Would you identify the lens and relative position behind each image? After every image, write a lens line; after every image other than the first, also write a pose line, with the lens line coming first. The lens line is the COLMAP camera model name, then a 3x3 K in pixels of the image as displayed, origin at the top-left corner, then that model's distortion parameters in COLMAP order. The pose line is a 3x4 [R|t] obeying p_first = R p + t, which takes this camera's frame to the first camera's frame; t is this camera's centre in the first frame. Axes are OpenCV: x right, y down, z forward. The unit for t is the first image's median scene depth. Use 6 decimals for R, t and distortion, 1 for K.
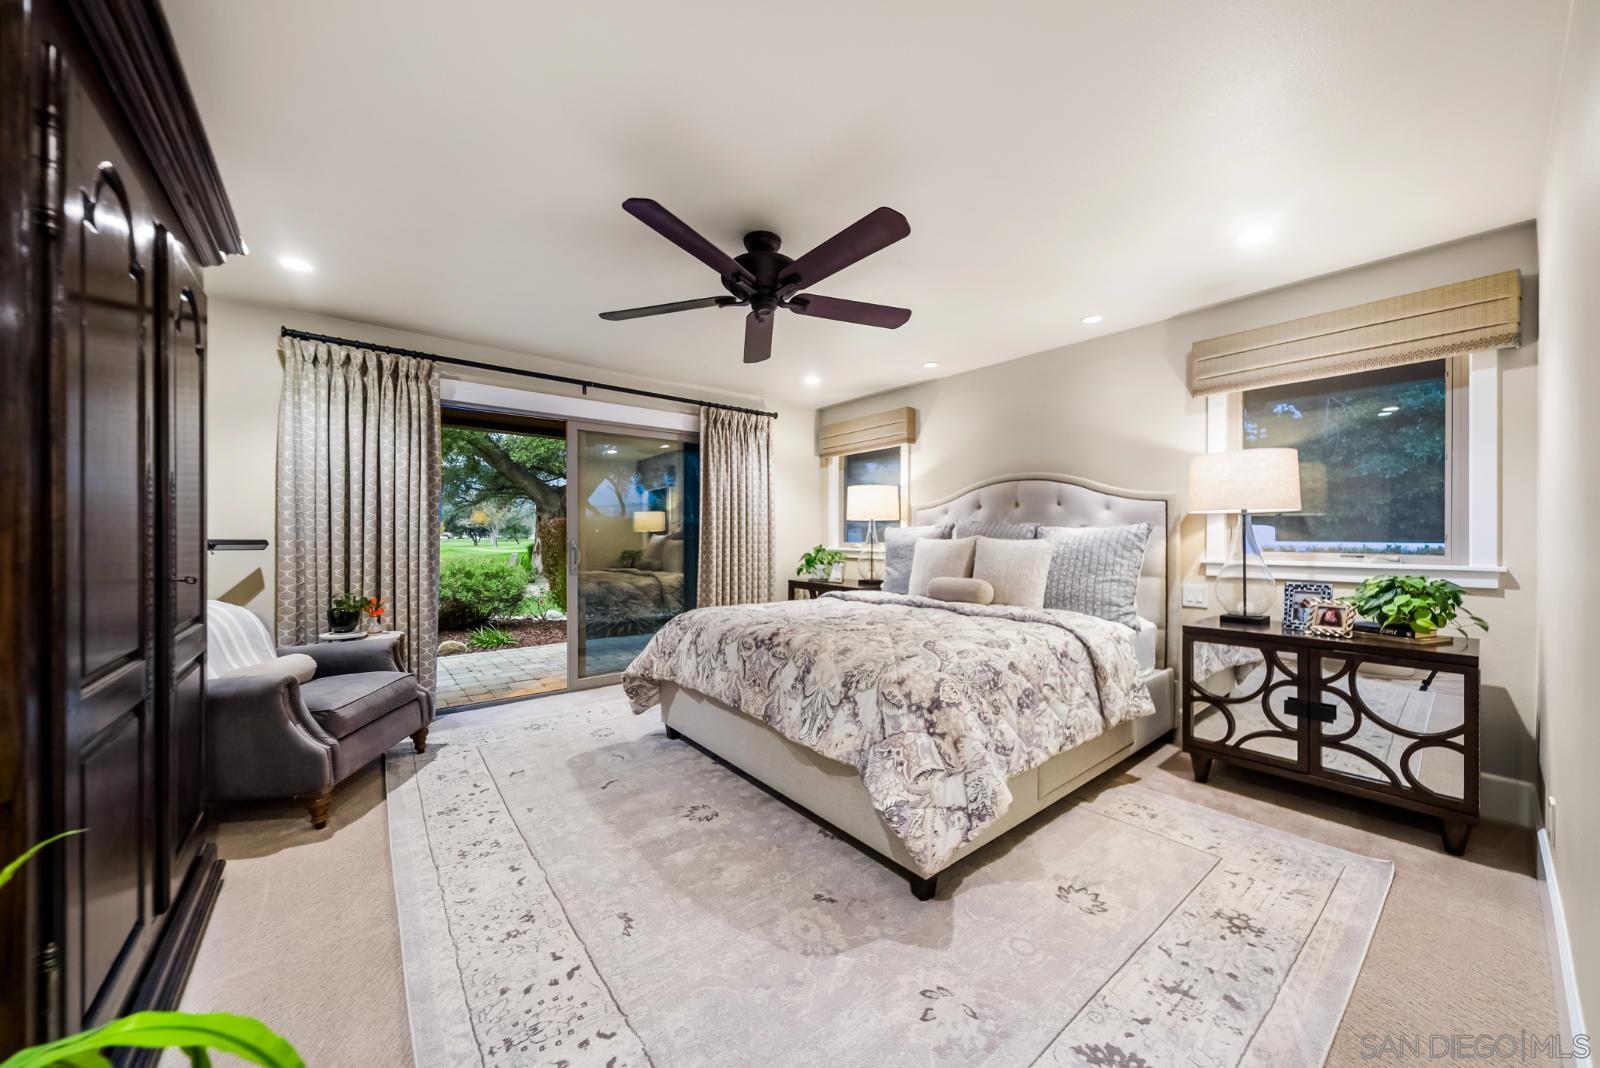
lens RADIAL K [[566.3, 0, 799.5], [0, 566.3, 540.9], [0, 0, 1]] dist [-0.002541, -0.000082]
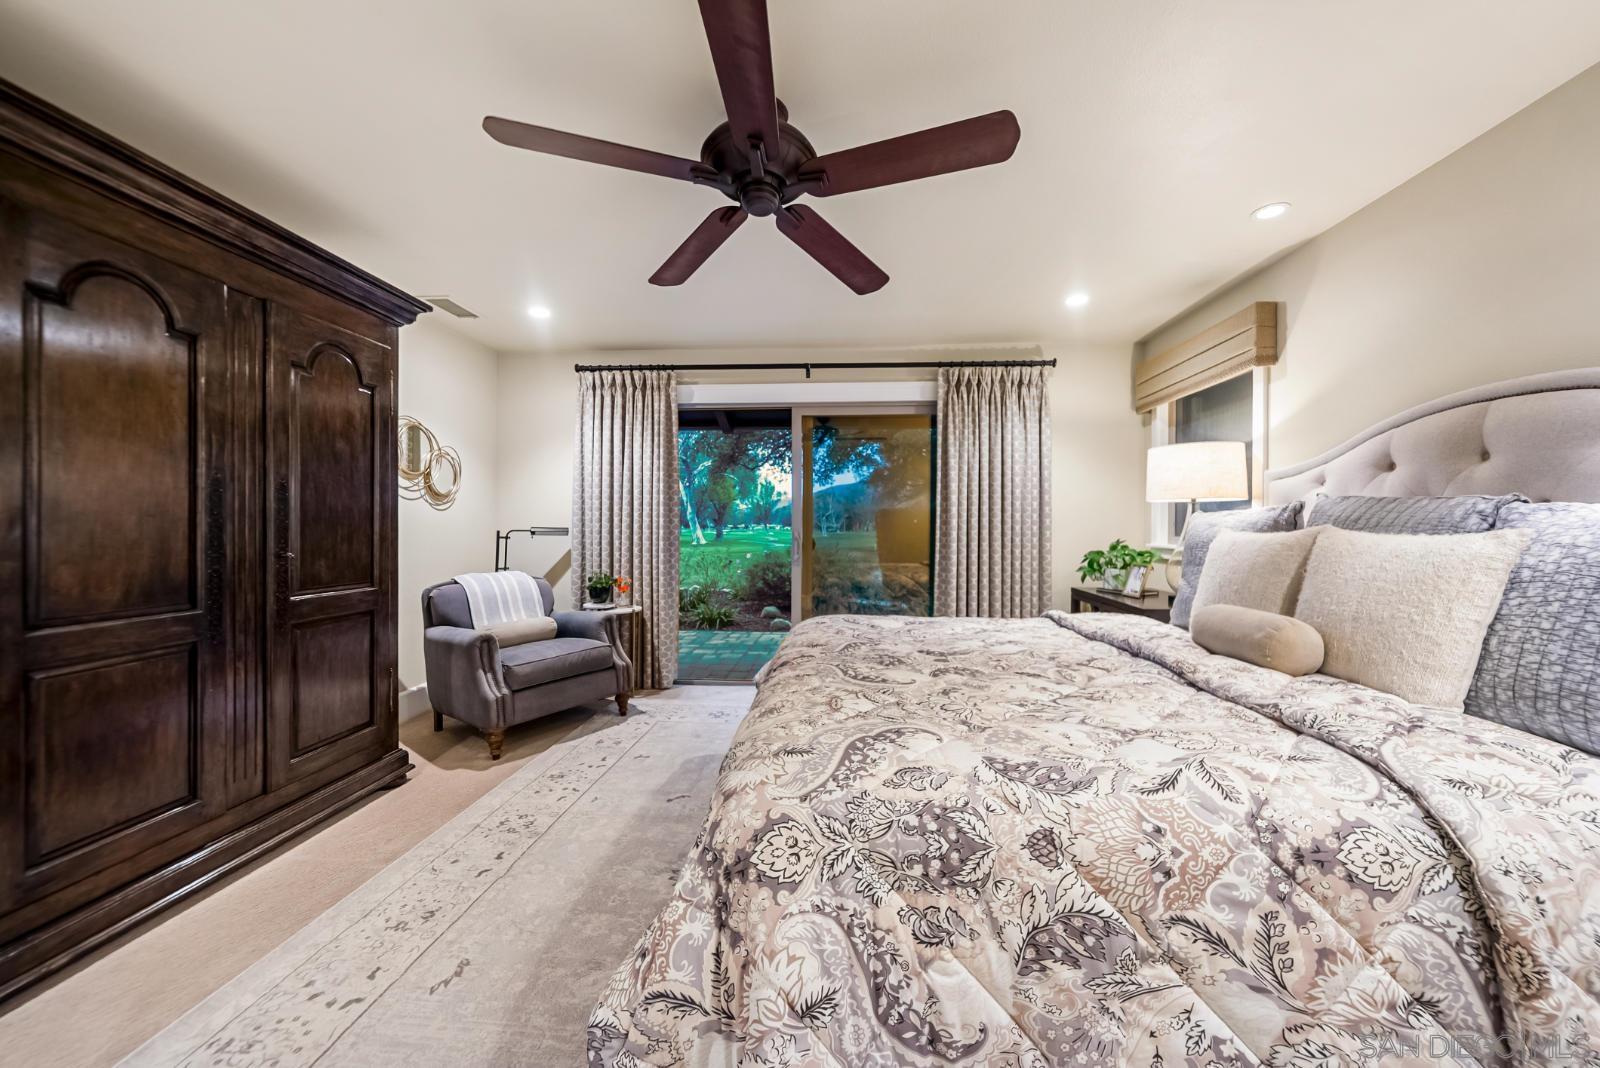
lens RADIAL K [[563.5, 0, 809.8], [0, 563.5, 533.7], [0, 0, 1]] dist [-0.001904, -0.000086]
pose [[0.737013, 0.010001, -0.675804, 0.322334], [-0.008663, 0.999948, 0.005350, -0.000768], [0.675823, 0.001912, 0.737062, 0.360067]]
